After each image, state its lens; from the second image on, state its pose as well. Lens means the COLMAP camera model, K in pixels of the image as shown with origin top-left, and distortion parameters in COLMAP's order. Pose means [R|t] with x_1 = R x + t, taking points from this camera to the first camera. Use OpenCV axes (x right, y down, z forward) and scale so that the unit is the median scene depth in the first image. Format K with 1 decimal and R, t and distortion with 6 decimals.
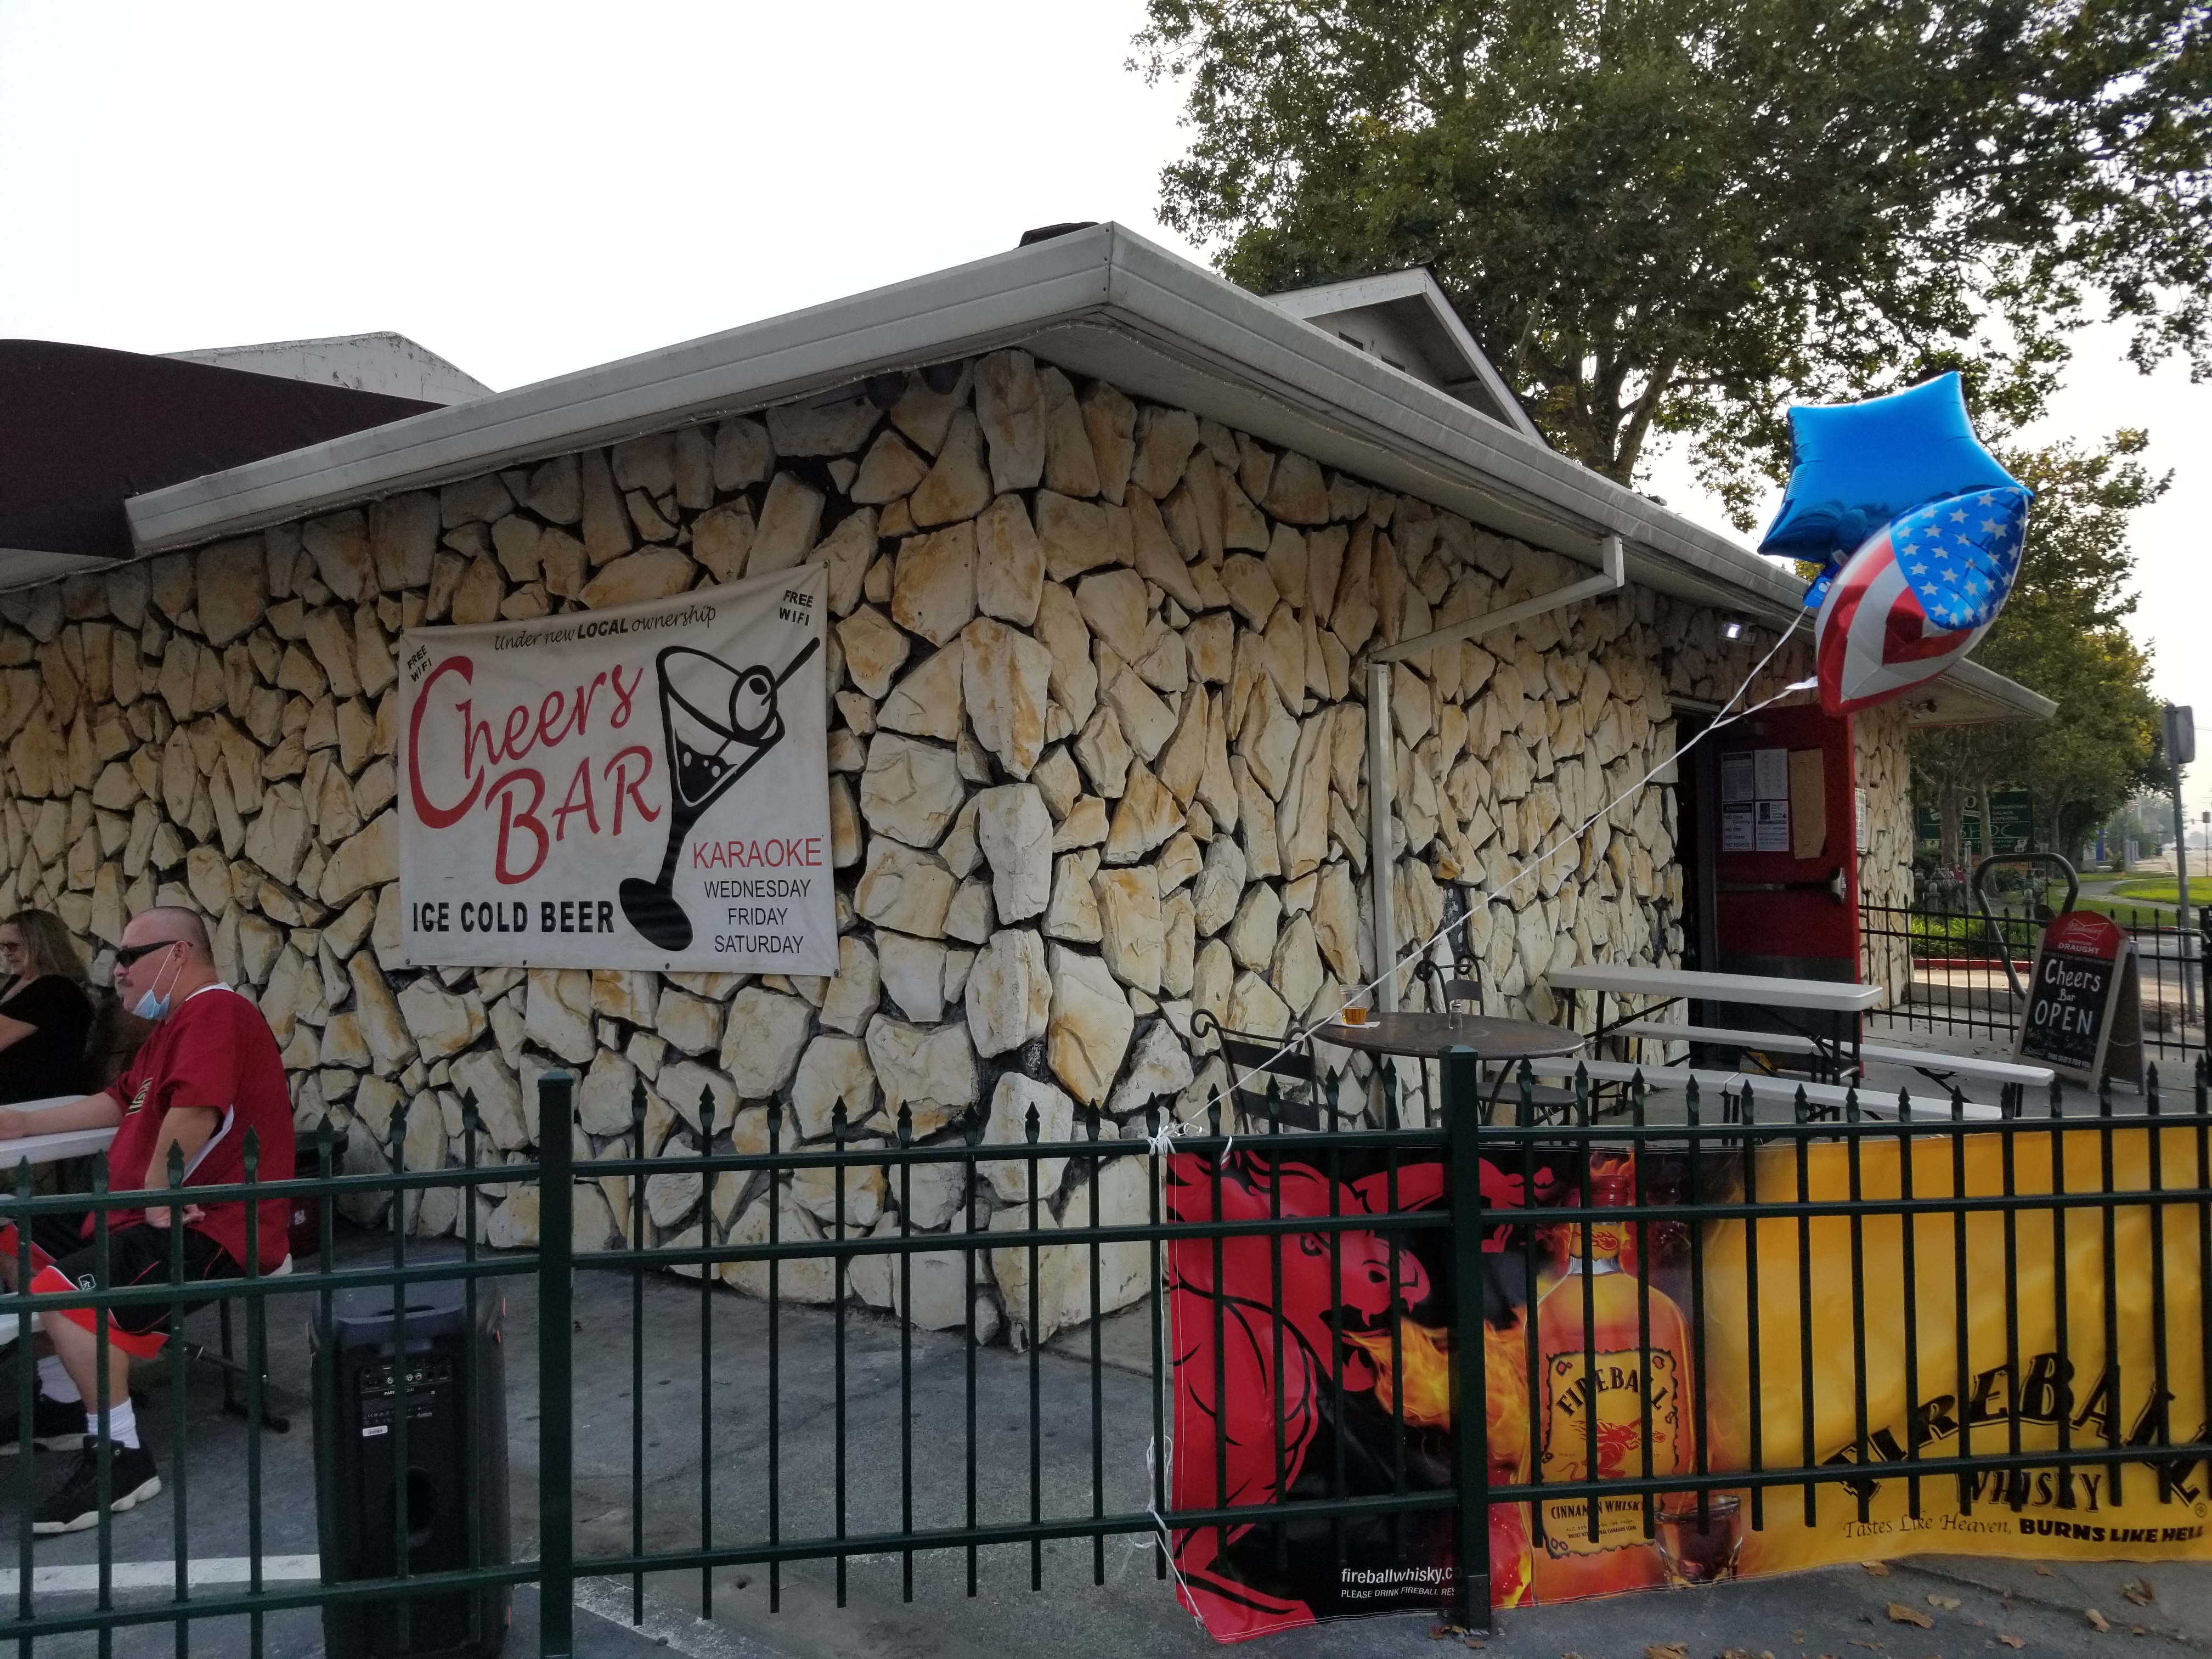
lens RADIAL K [[1728.4, 0, 1075.6], [0, 1728.4, 815.4], [0, 0, 1]] dist [0.054927, -0.086535]
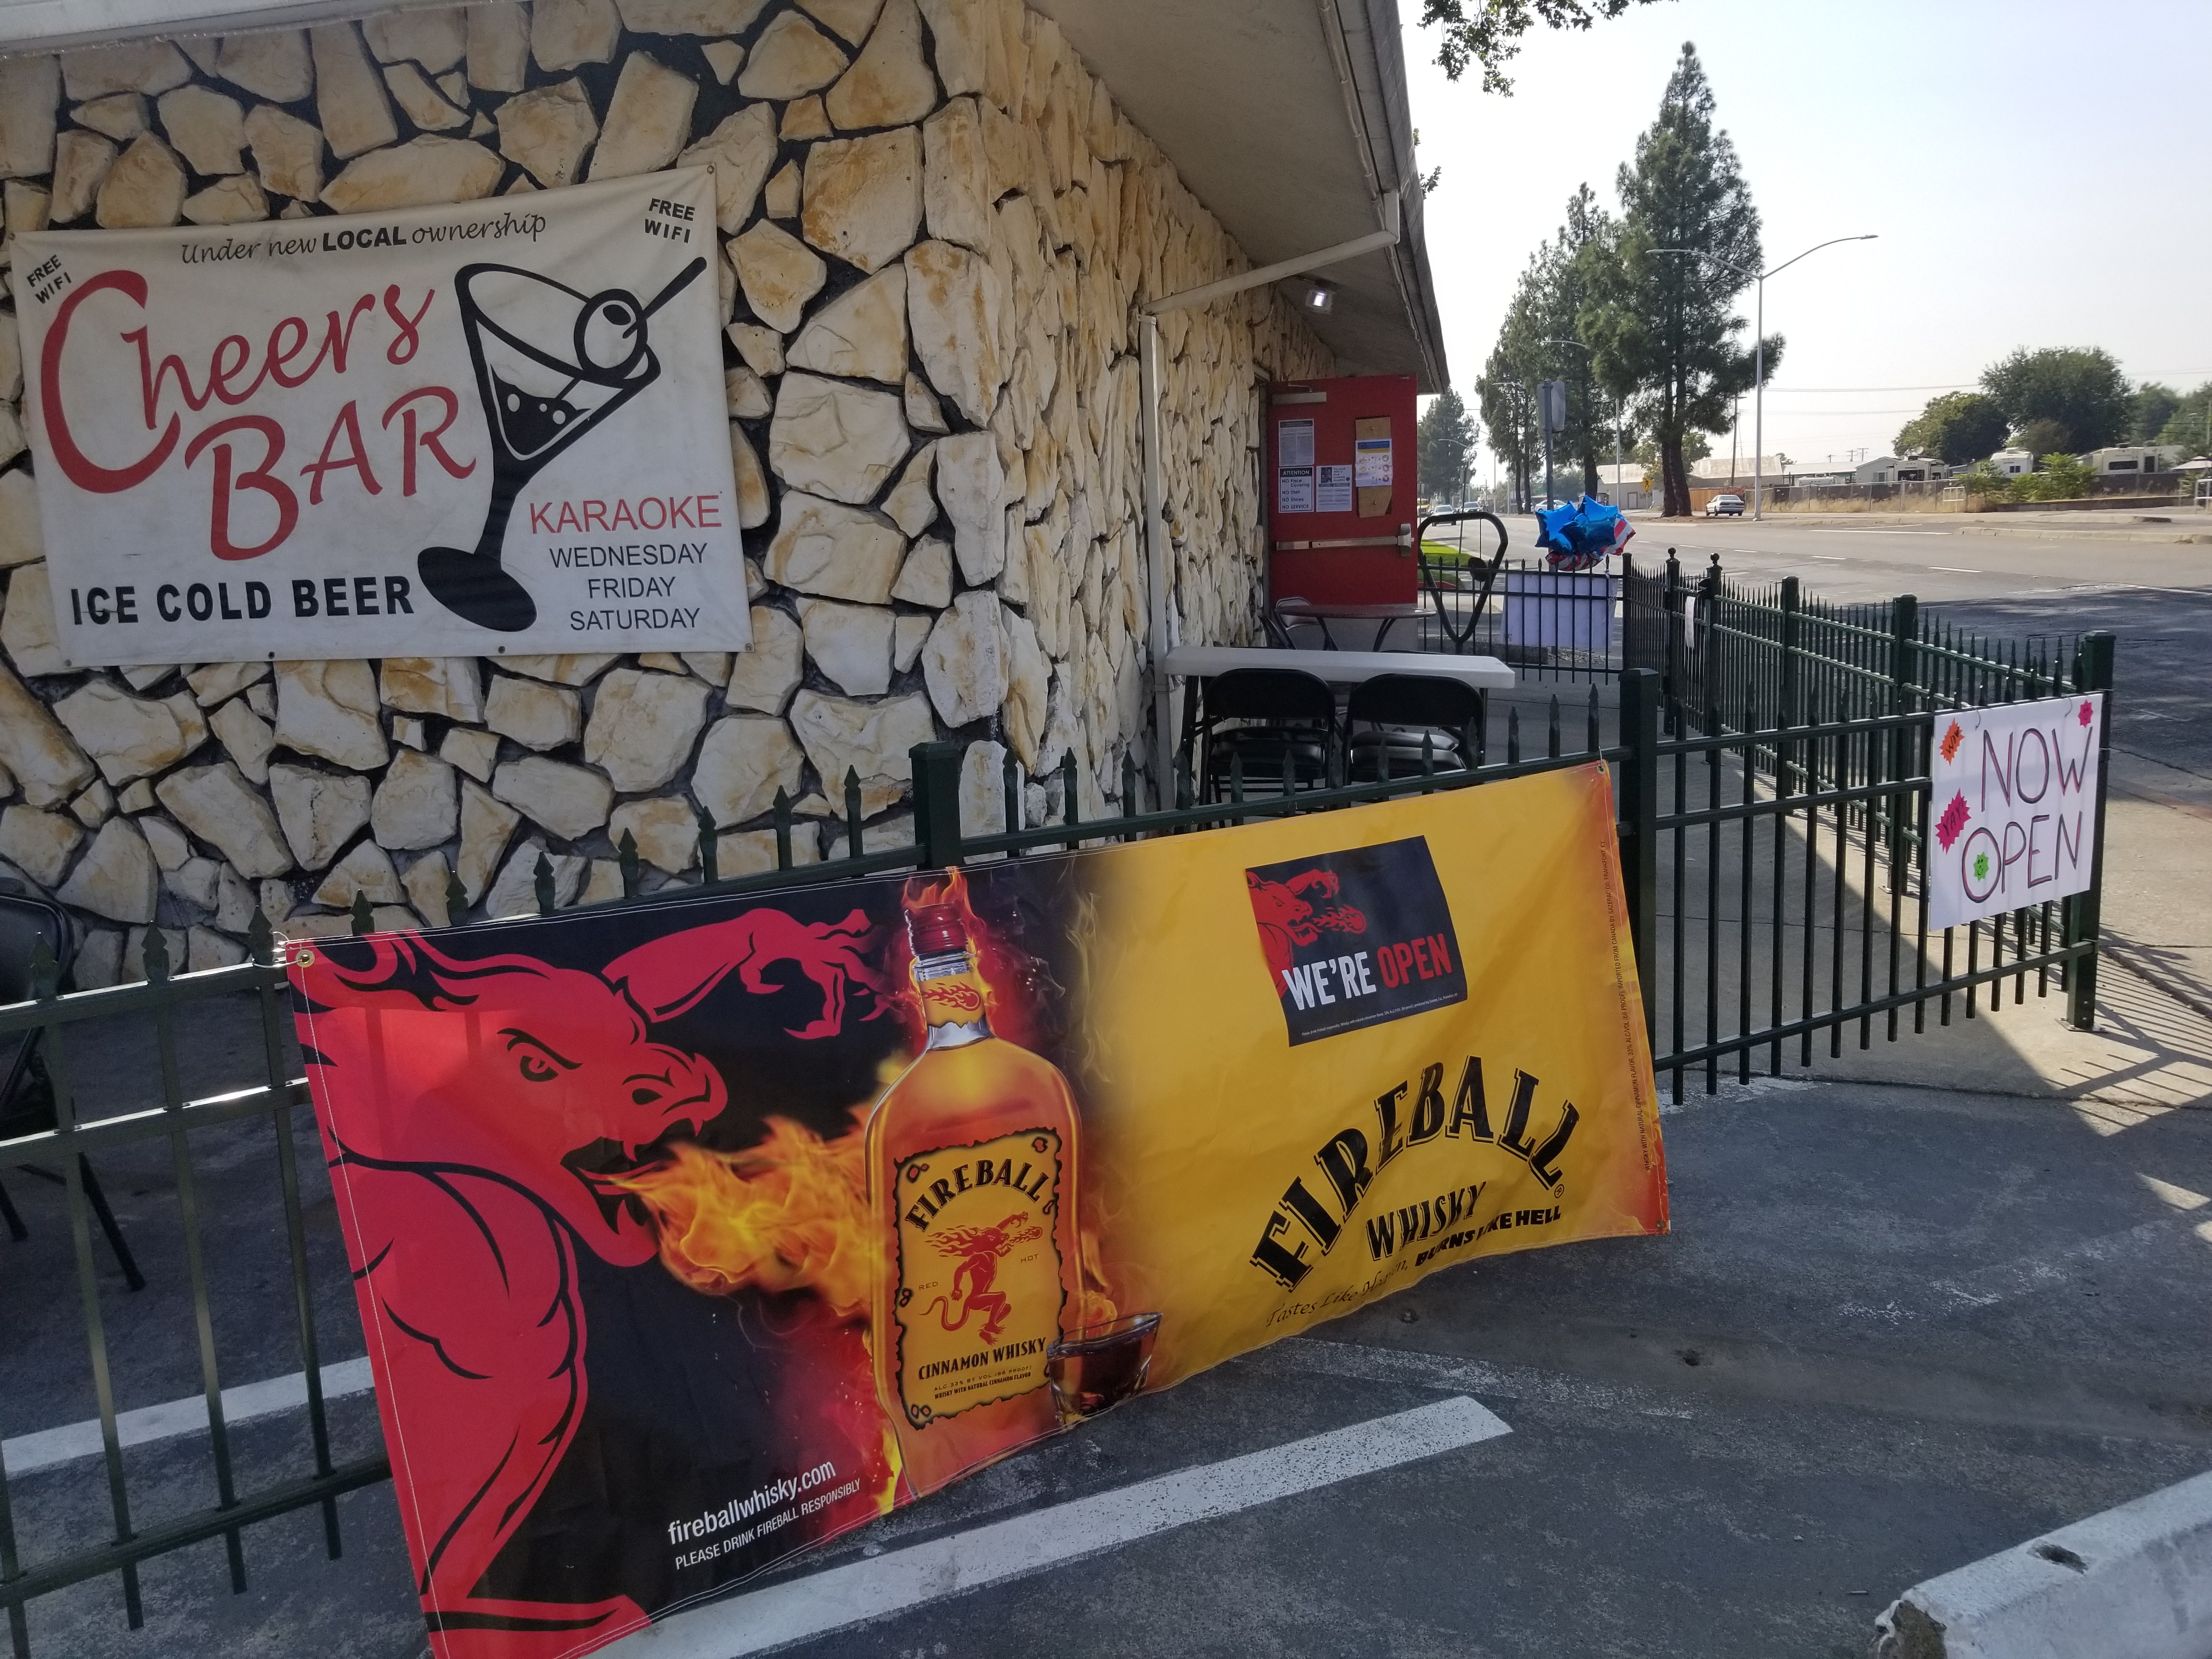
lens RADIAL K [[1728.4, 0, 1068.0], [0, 1728.4, 786.7], [0, 0, 1]] dist [0.054927, -0.086535]
pose [[0.924829, -0.073371, 0.373240, -0.298571], [0.011264, 0.986073, 0.165930, 0.013959], [-0.380217, -0.149252, 0.912775, 0.093730]]
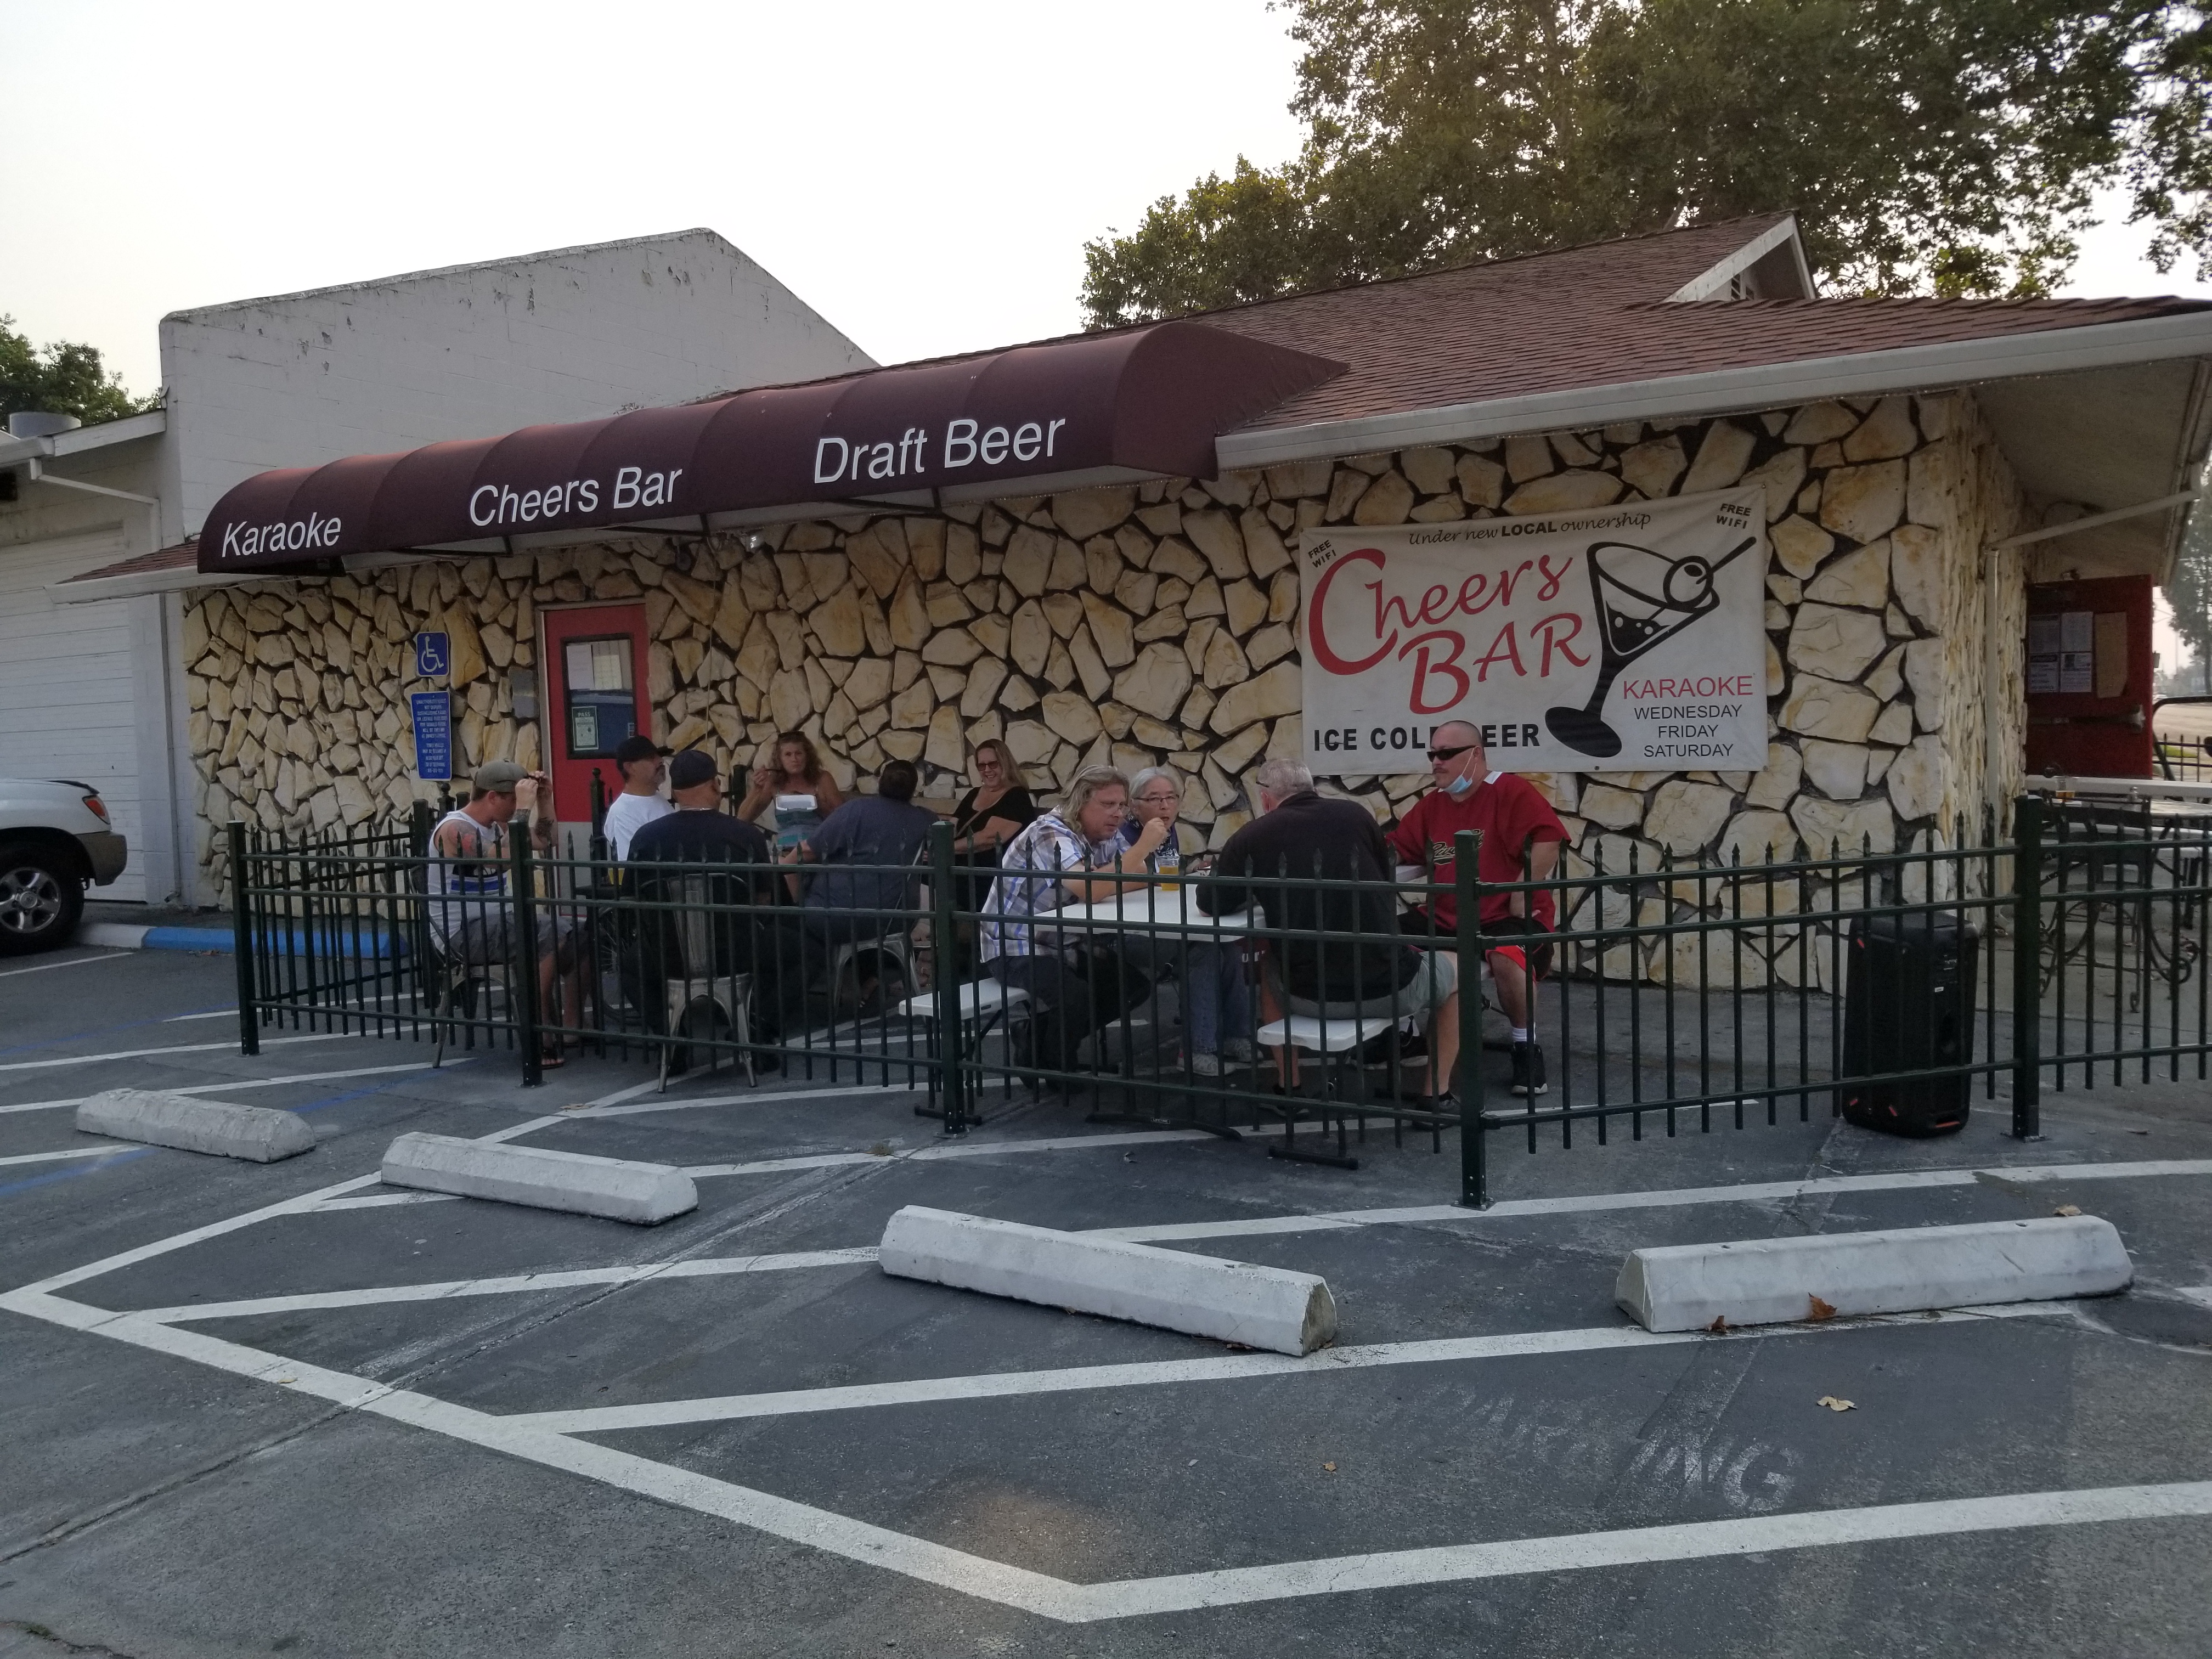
lens RADIAL K [[1728.4, 0, 1067.3], [0, 1728.4, 833.4], [0, 0, 1]] dist [0.054927, -0.086535]
pose [[0.997183, -0.012703, 0.073923, -0.769839], [0.006169, 0.996106, 0.087948, 0.011676], [-0.074752, -0.087245, 0.993378, -0.395164]]
